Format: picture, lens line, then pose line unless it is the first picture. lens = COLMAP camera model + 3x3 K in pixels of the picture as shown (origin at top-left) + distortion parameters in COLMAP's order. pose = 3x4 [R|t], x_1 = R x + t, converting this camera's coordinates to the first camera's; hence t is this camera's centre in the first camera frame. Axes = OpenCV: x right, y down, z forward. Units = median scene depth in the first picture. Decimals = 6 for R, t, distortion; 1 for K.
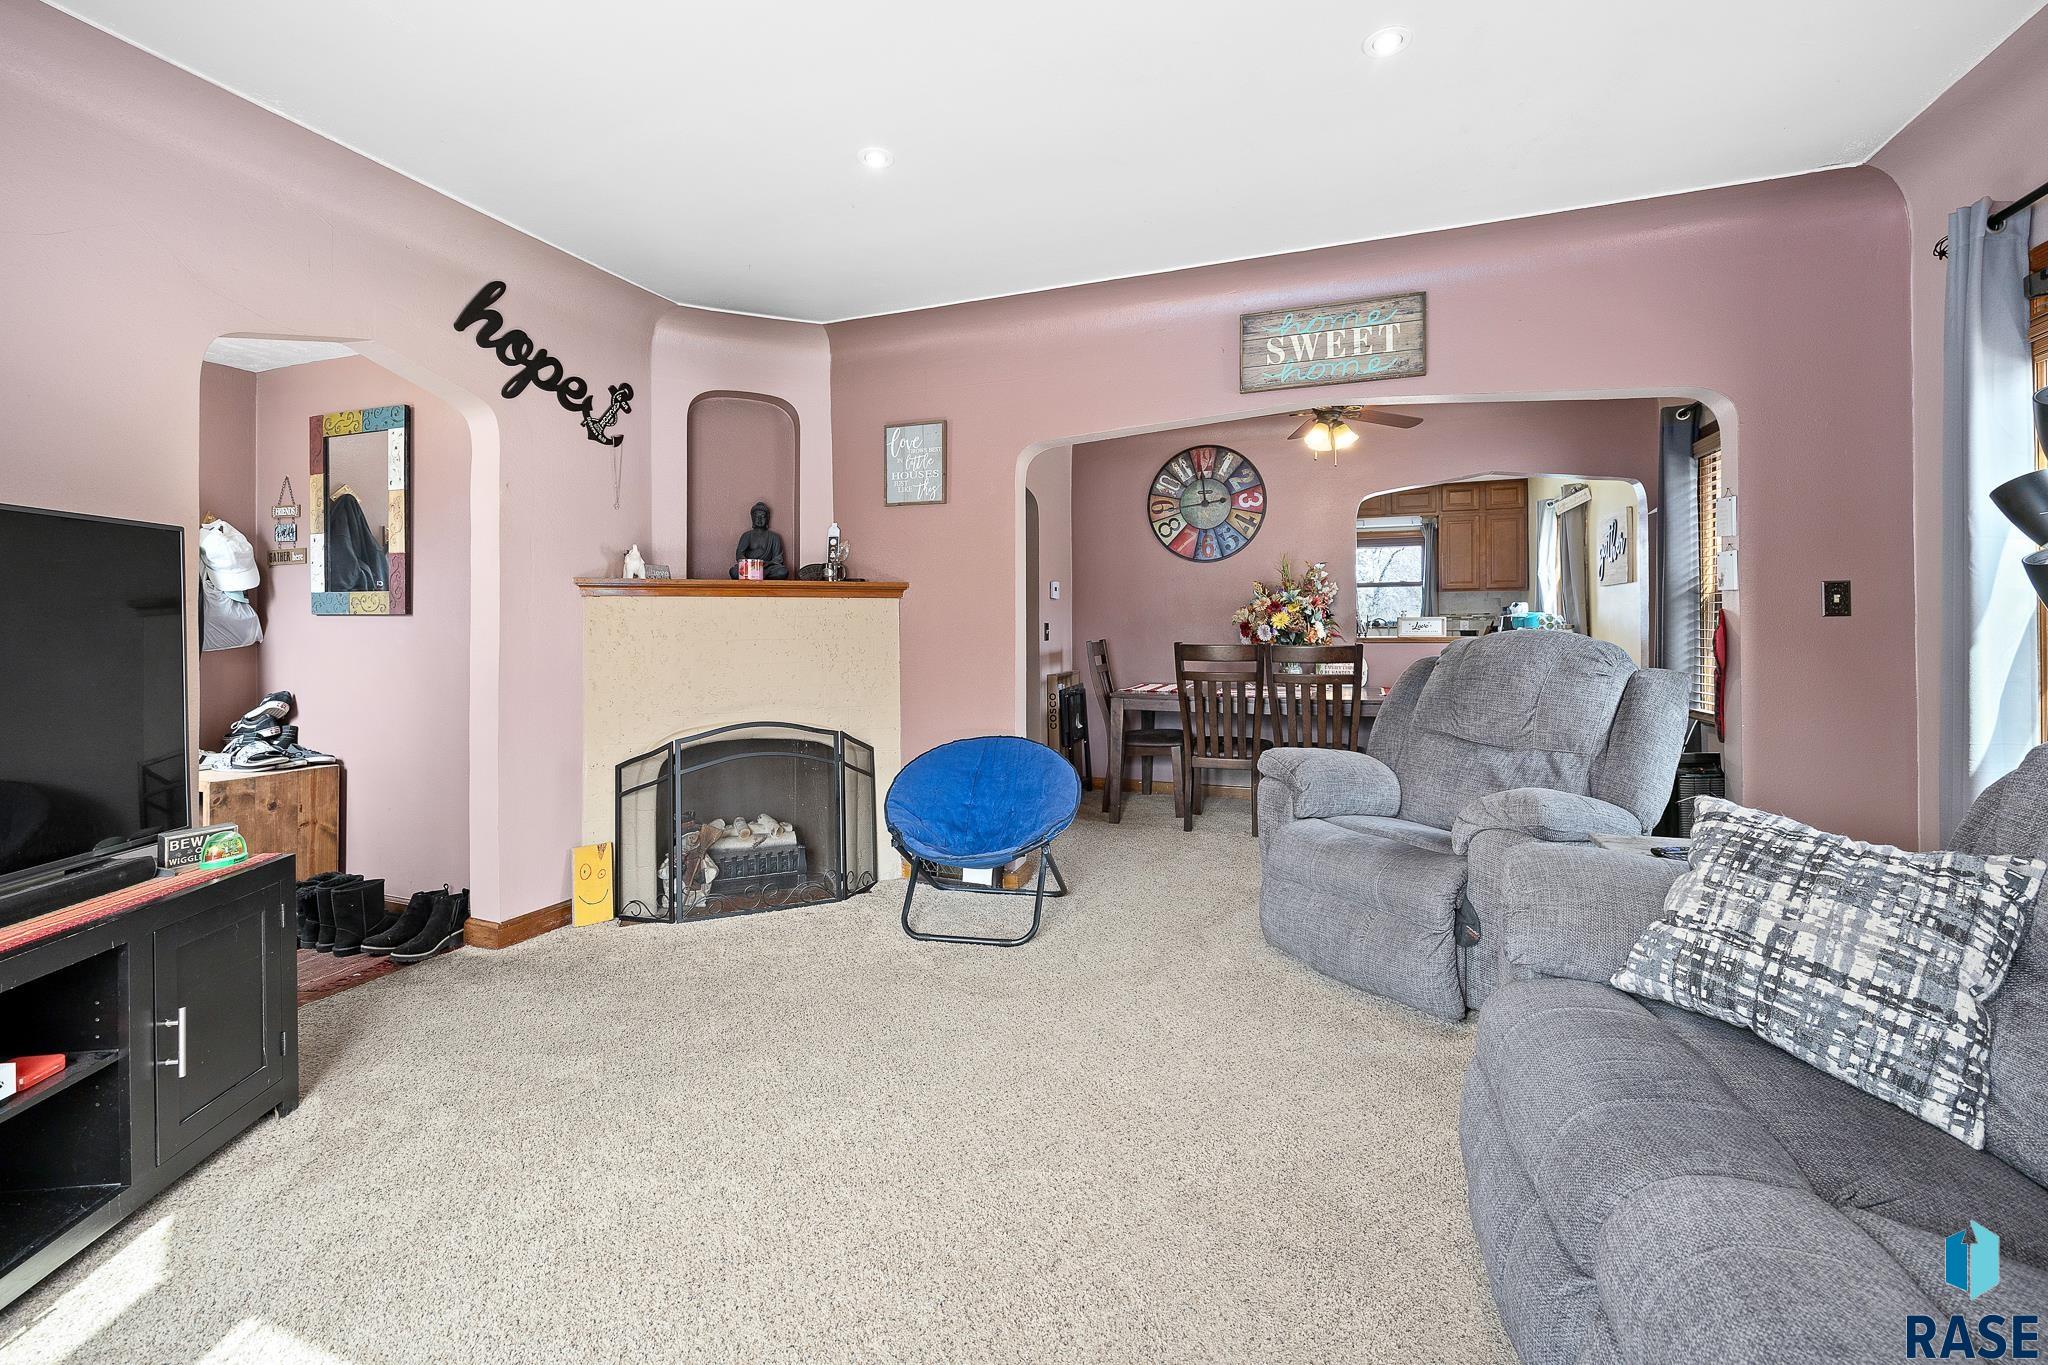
lens RADIAL K [[854.4, 0, 1034.3], [0, 854.4, 630.0], [0, 0, 1]] dist [-0.001791, -0.000380]
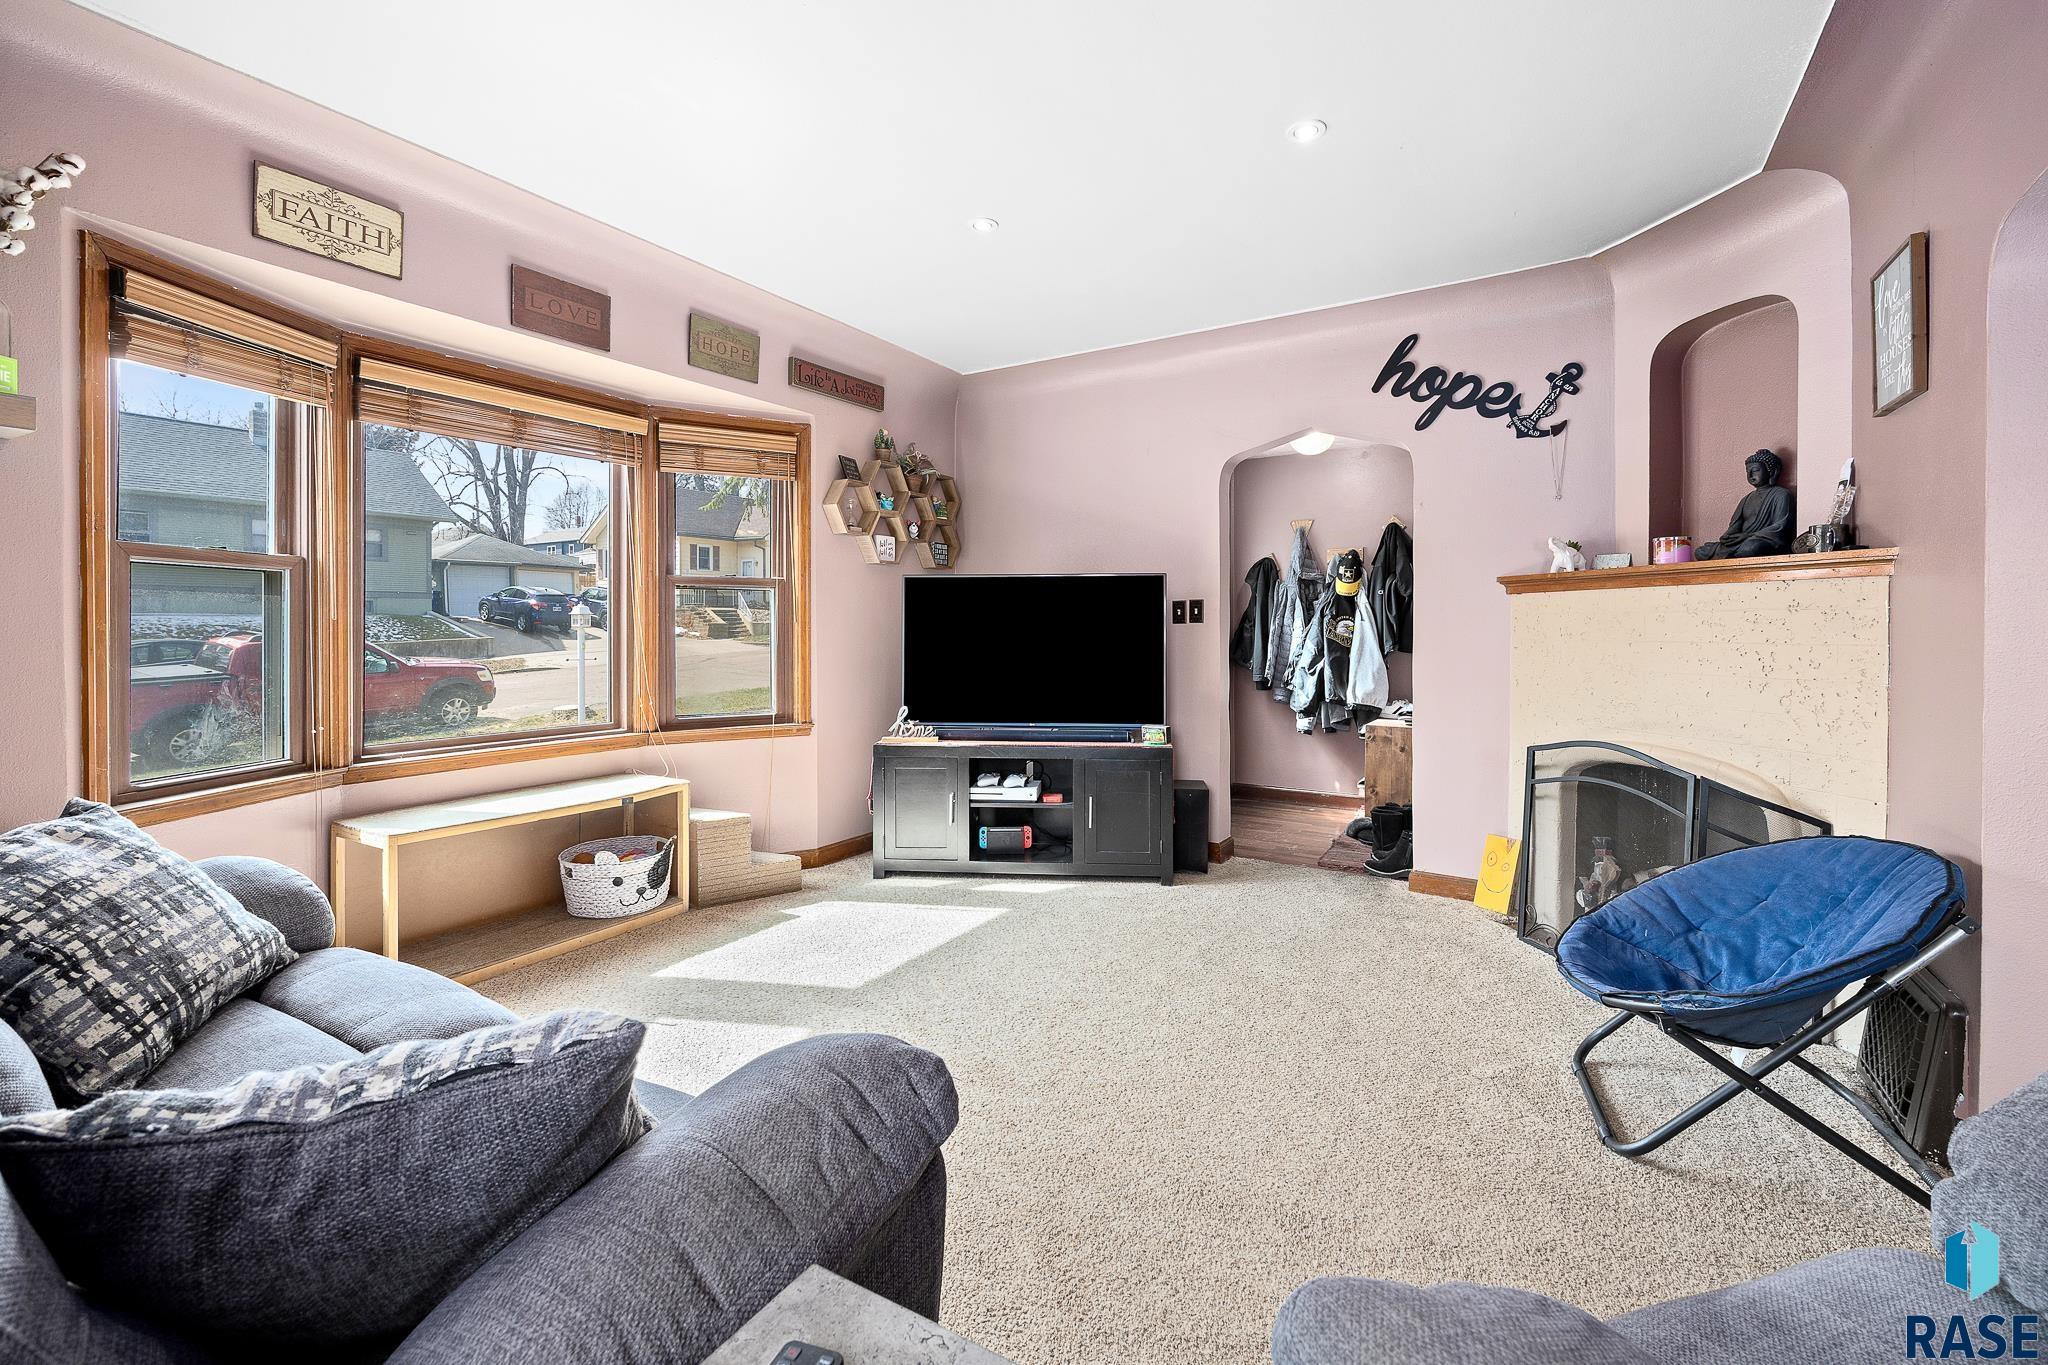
lens RADIAL K [[854.4, 0, 1034.3], [0, 854.4, 630.0], [0, 0, 1]] dist [-0.001791, -0.000380]
pose [[-0.198769, 0.011284, -0.979981, 0.386272], [-0.004577, 0.999912, 0.012441, -0.004186], [0.980036, 0.006958, -0.198700, 0.423858]]
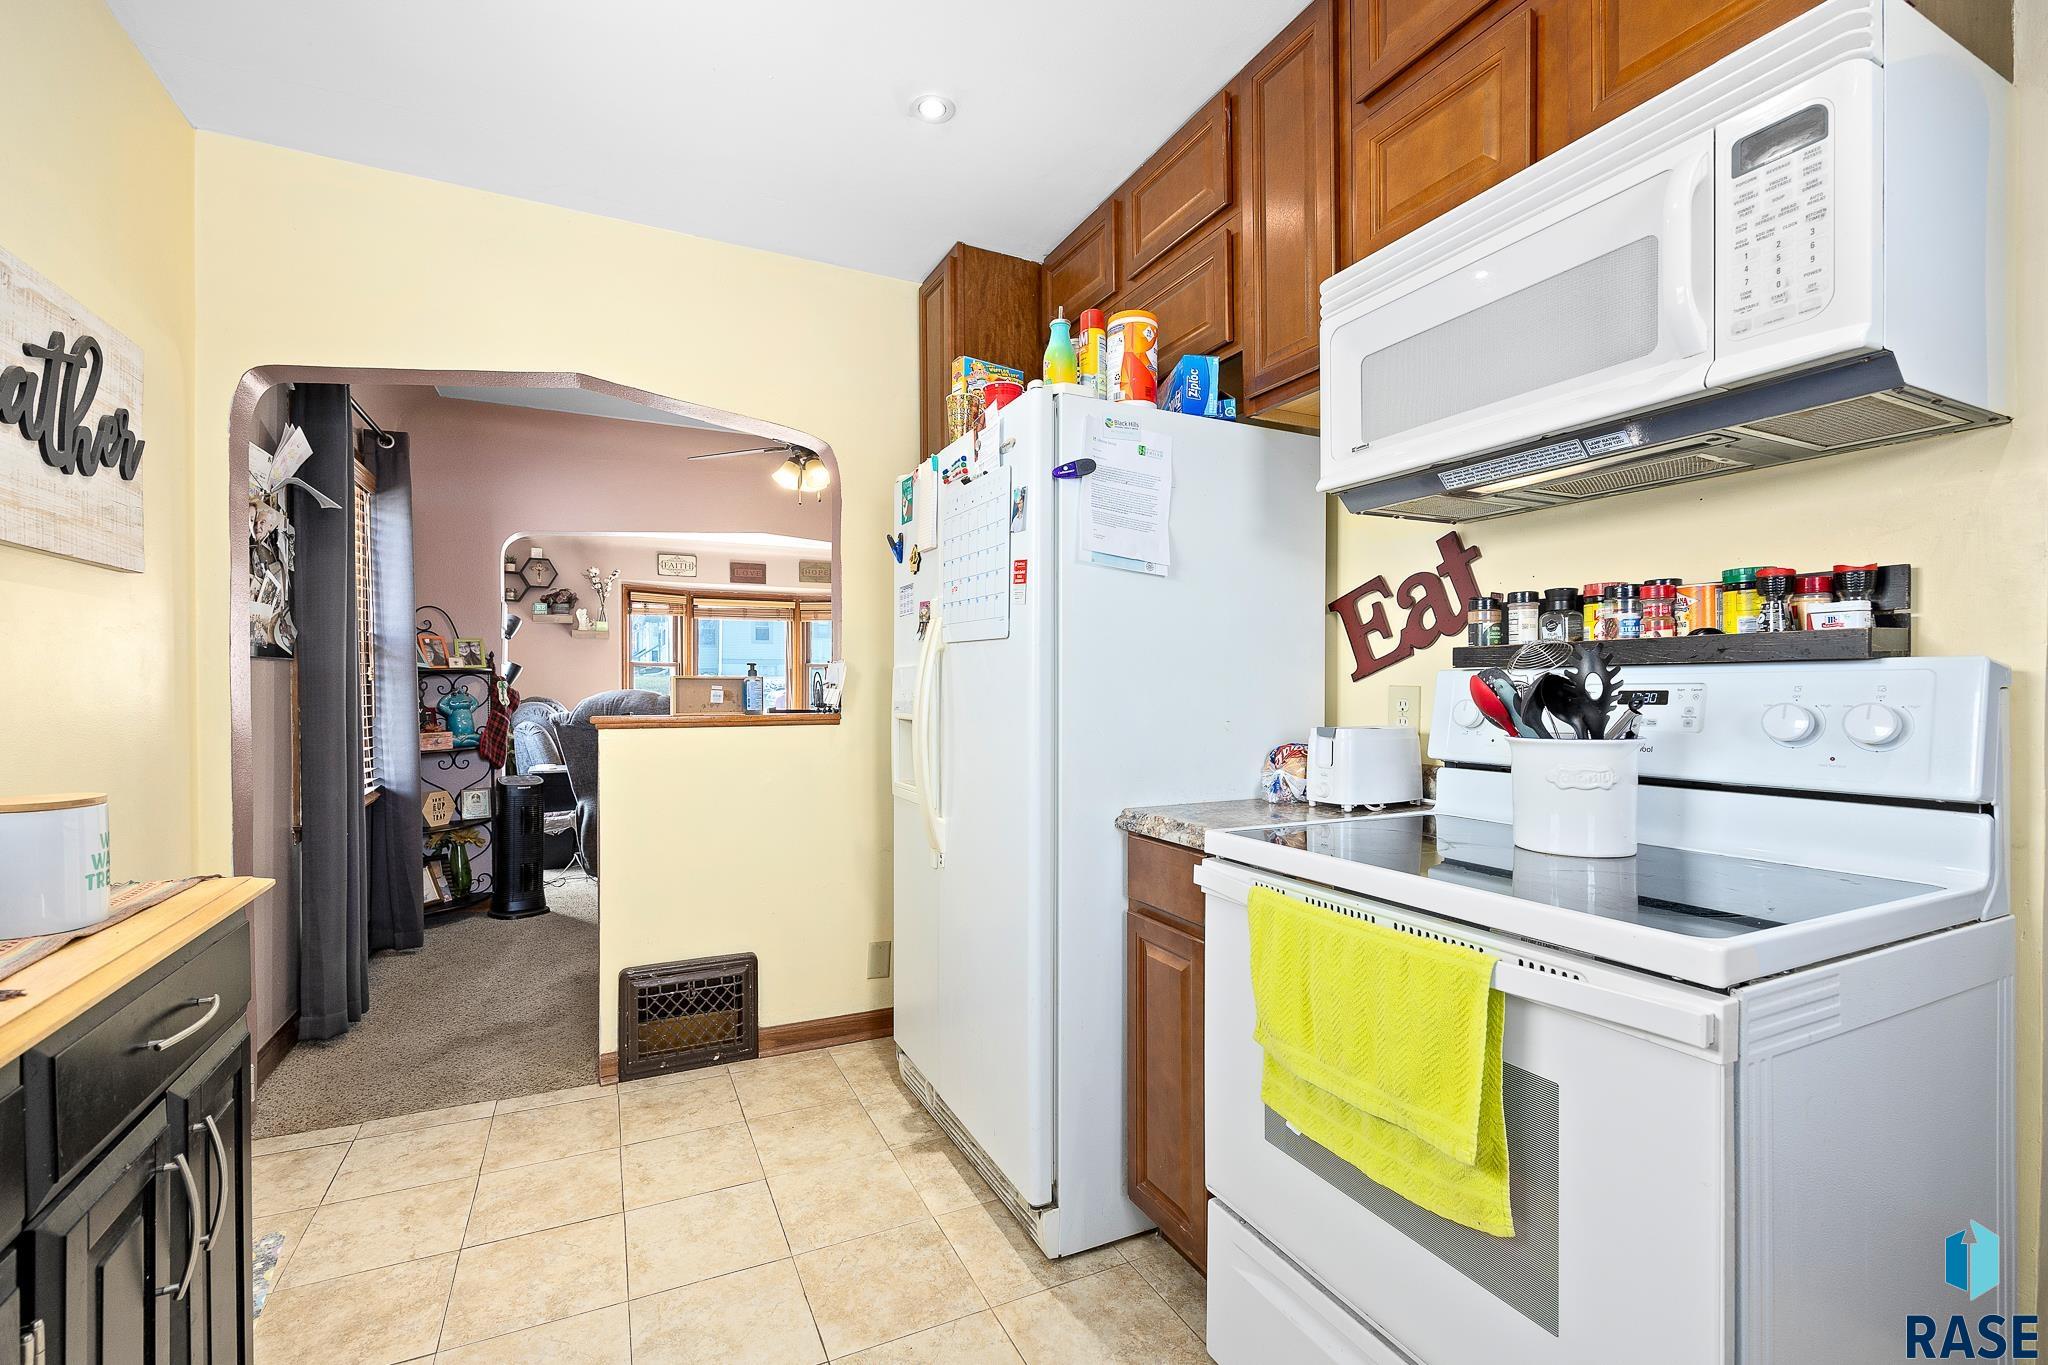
lens RADIAL K [[858.8, 0, 1006.1], [0, 858.8, 695.2], [0, 0, 1]] dist [-0.002365, -0.000044]
pose [[-0.702843, 0.015453, -0.711177, 0.709466], [-0.000477, 0.999754, 0.022195, -0.015591], [0.711345, 0.015939, -0.702663, 1.513871]]
